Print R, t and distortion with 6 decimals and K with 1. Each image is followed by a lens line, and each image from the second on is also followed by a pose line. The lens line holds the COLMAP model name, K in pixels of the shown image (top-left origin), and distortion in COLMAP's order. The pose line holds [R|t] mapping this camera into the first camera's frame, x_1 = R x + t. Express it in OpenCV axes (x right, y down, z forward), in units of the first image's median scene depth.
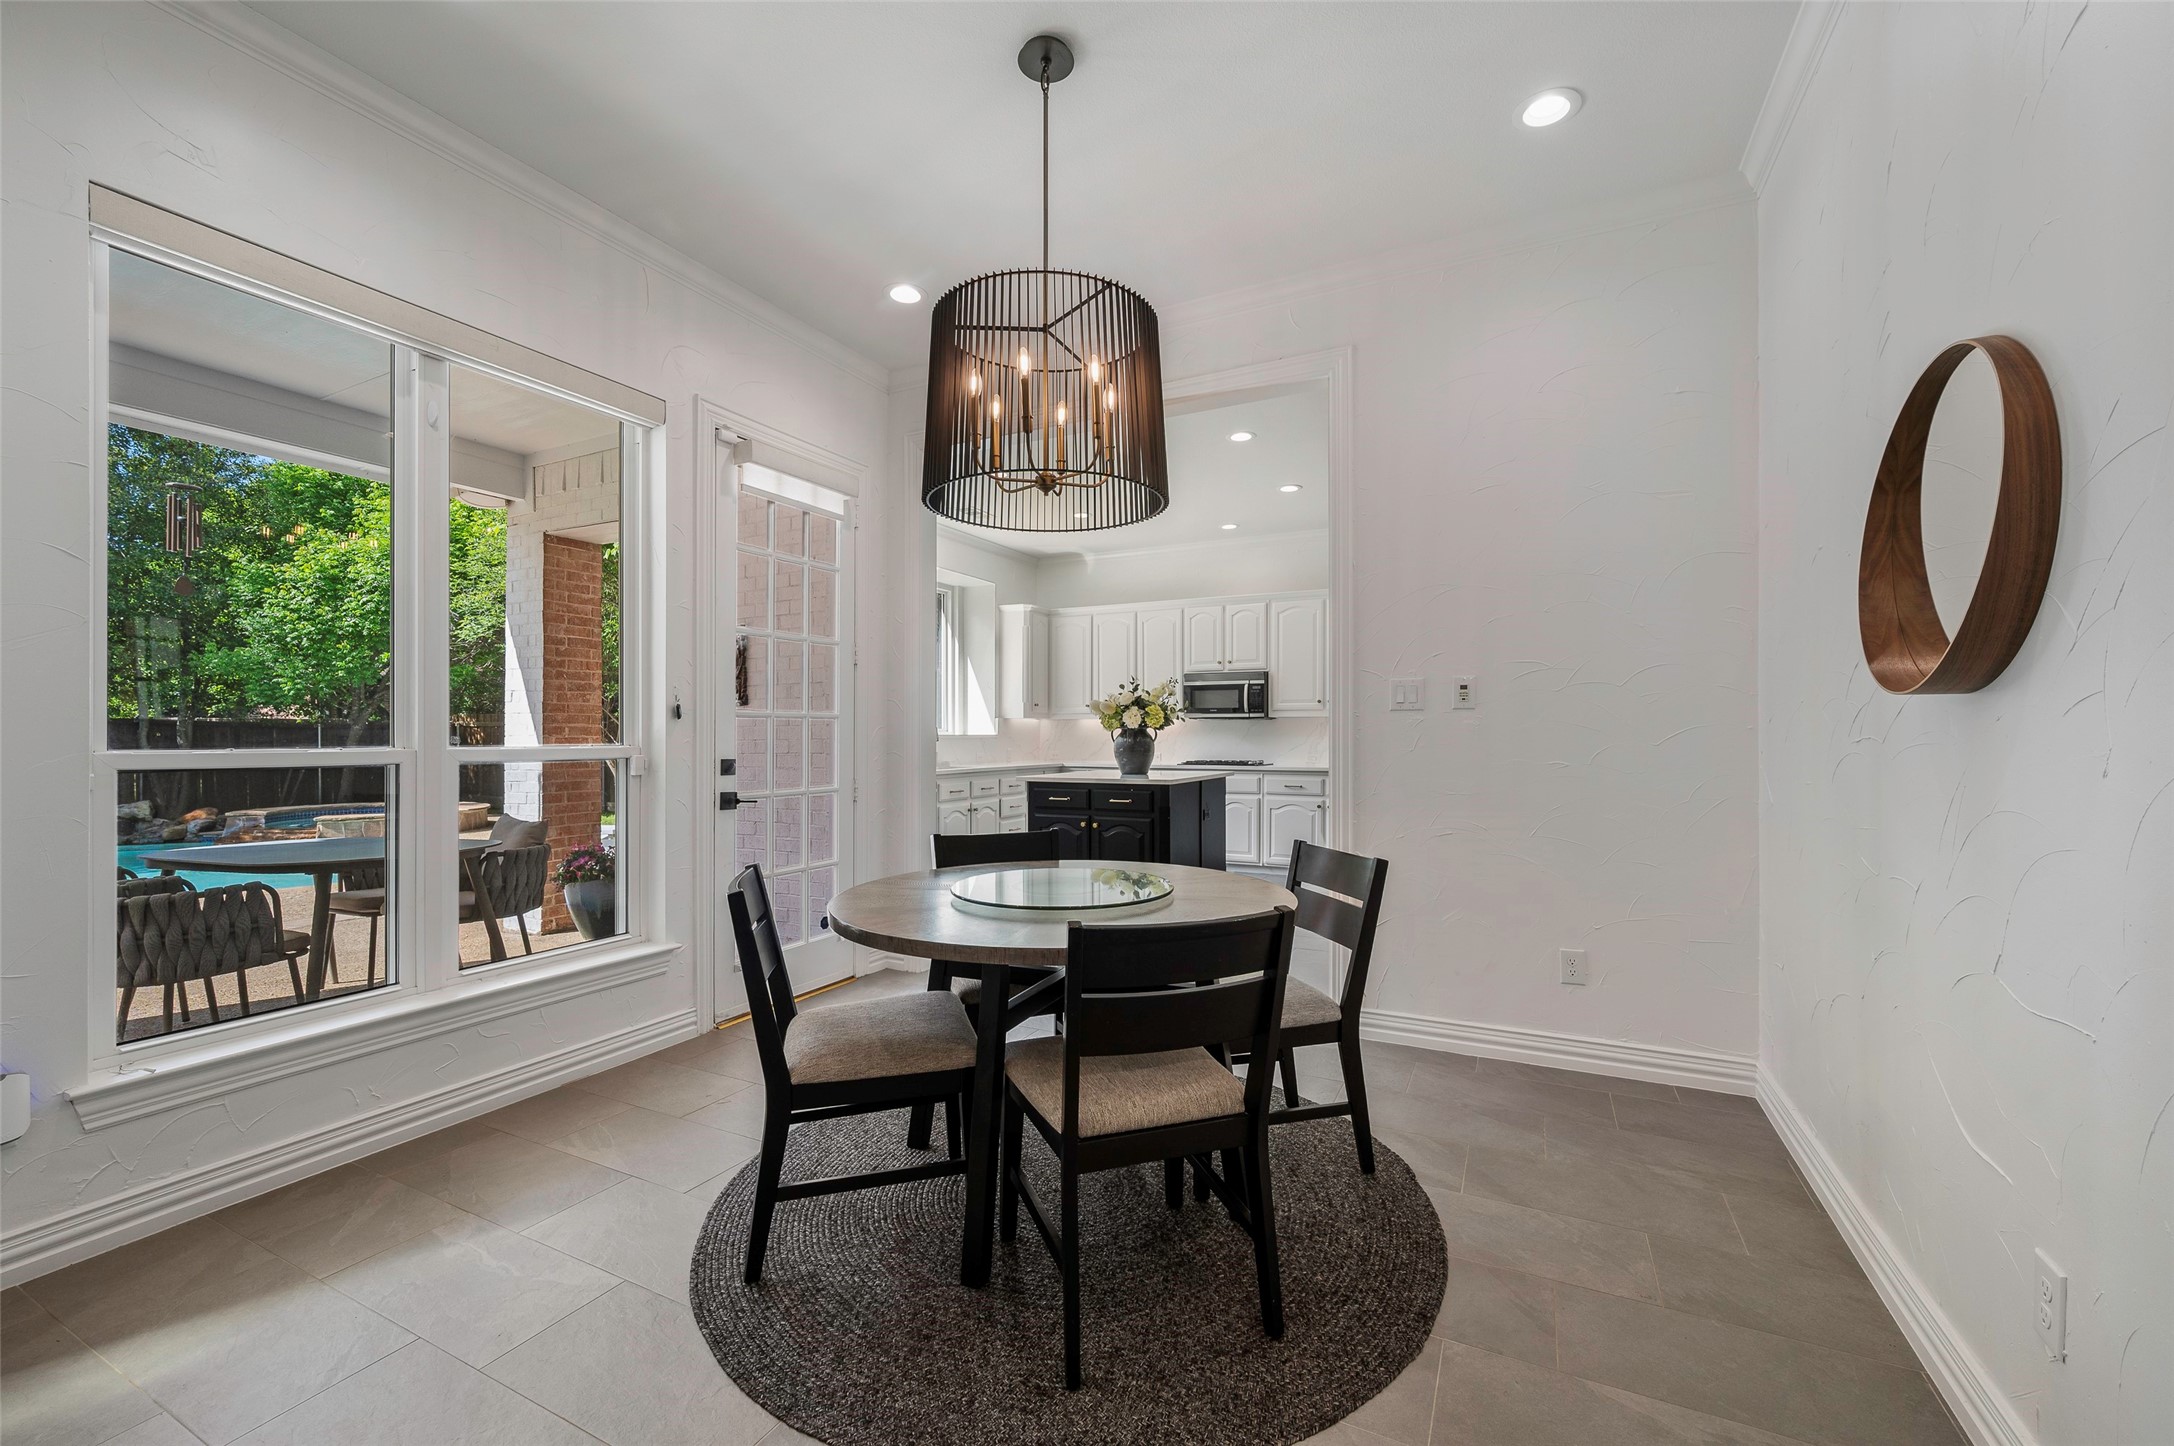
lens RADIAL K [[870.5, 0, 1084.9], [0, 870.5, 731.2], [0, 0, 1]] dist [0.000407, -0.000157]
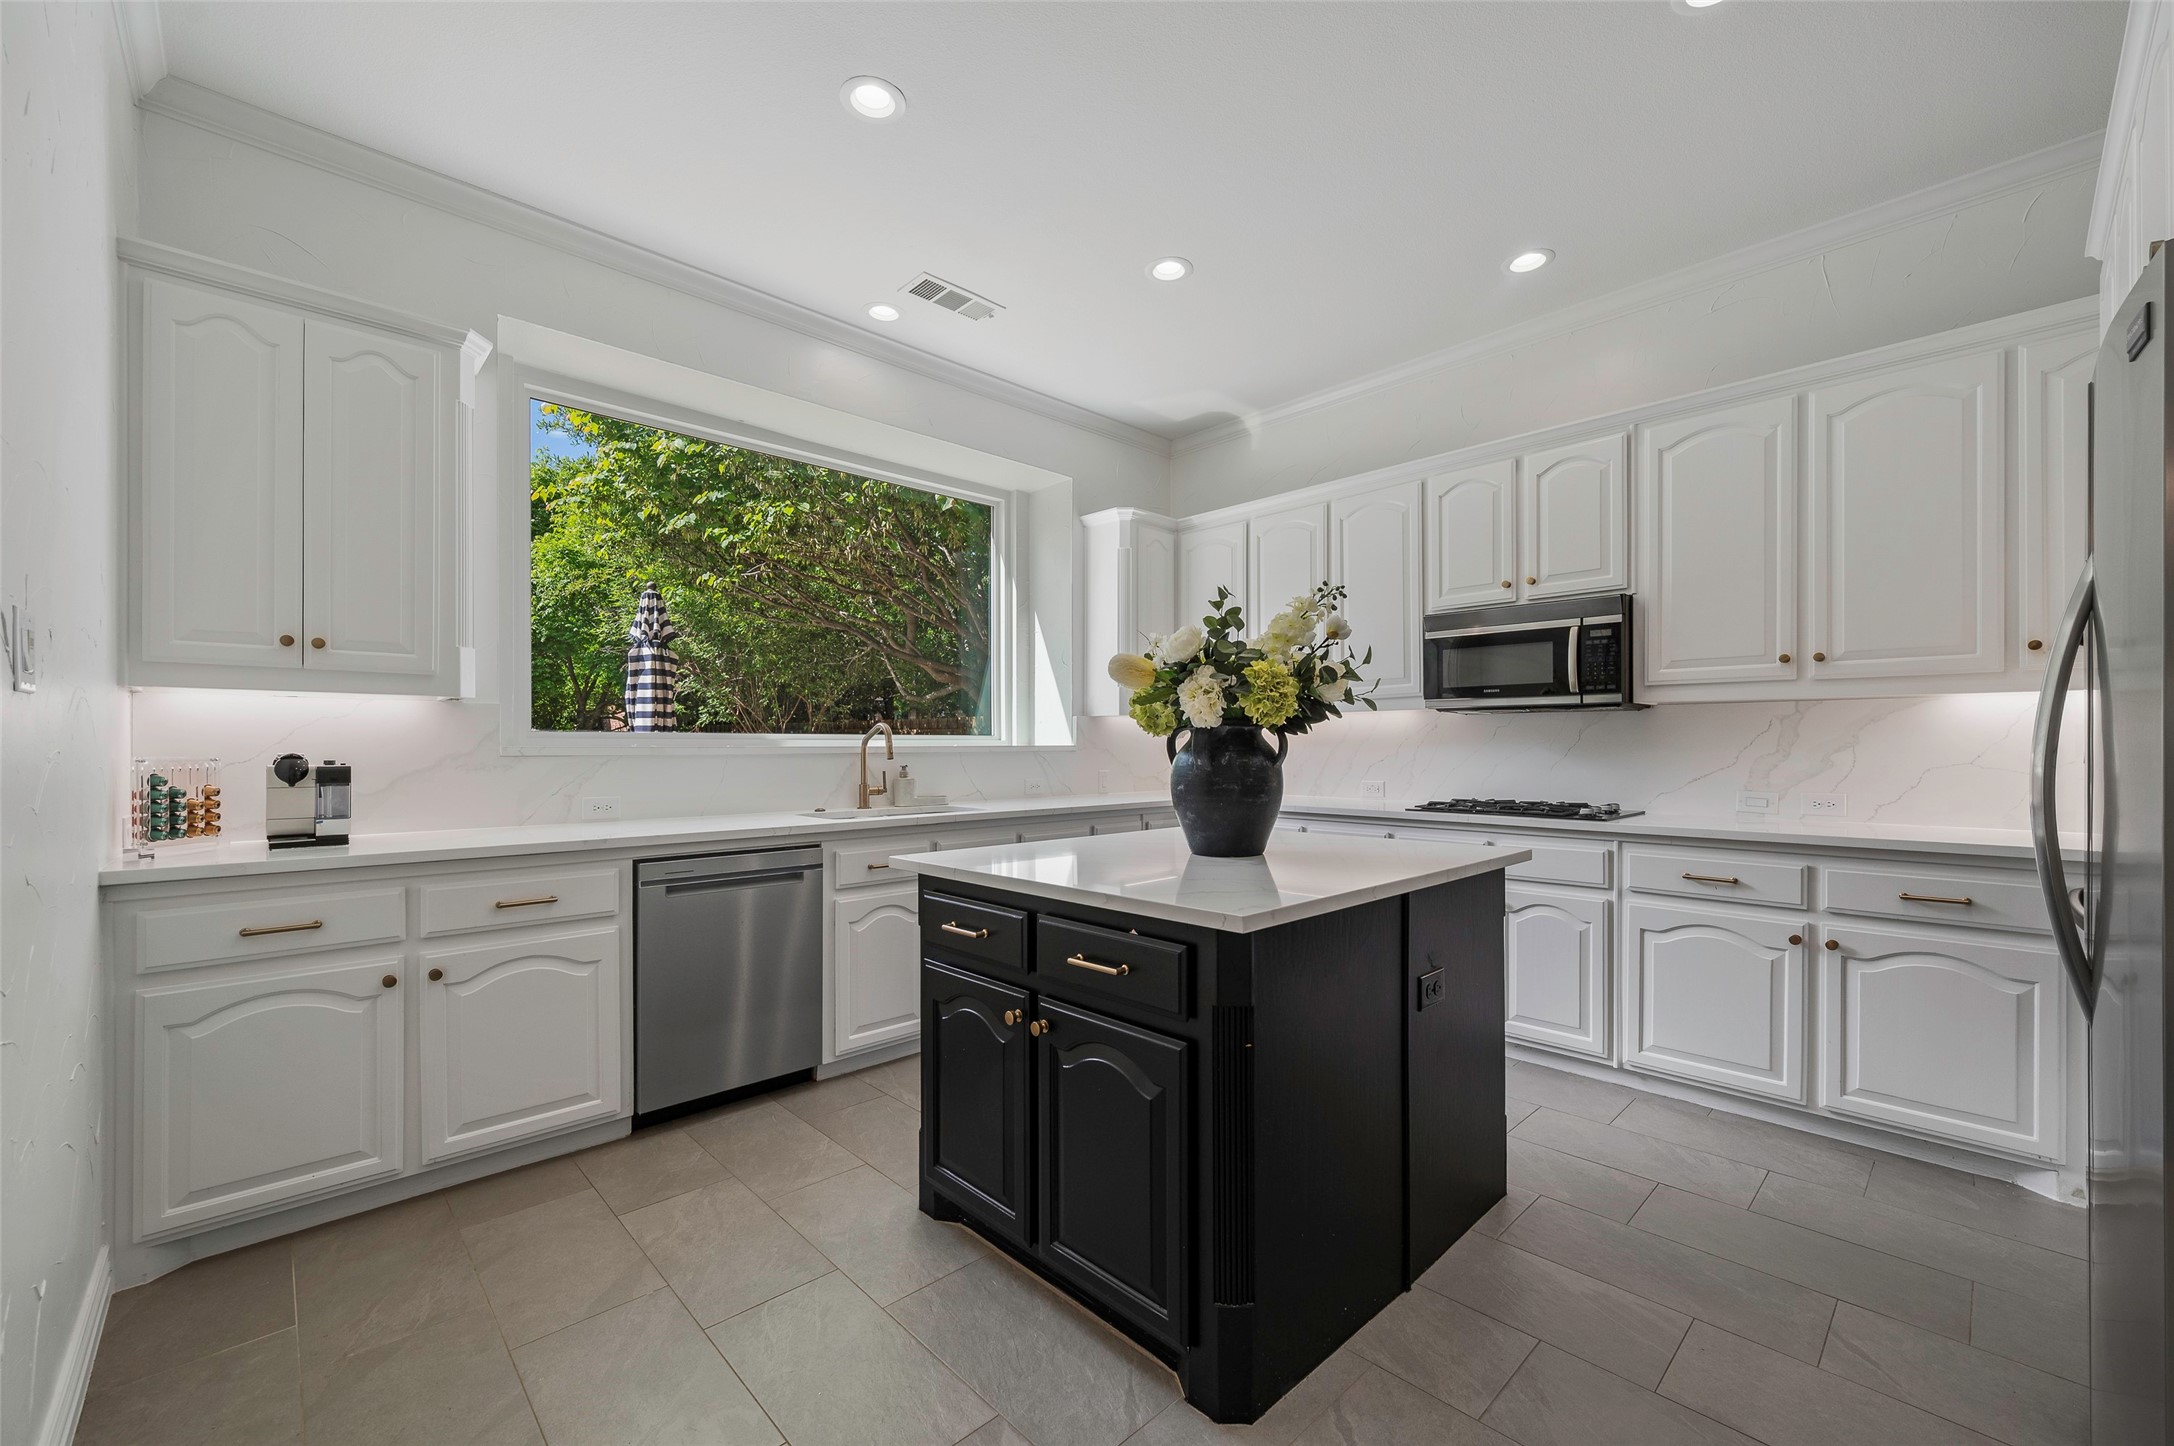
lens RADIAL K [[867.6, 0, 1084.2], [0, 867.6, 746.0], [0, 0, 1]] dist [-0.016025, -0.000042]
pose [[0.943534, -0.001097, -0.331274, 0.098254], [0.003341, 0.999975, 0.006204, 0.000956], [0.331259, -0.006961, 0.943514, 0.518146]]
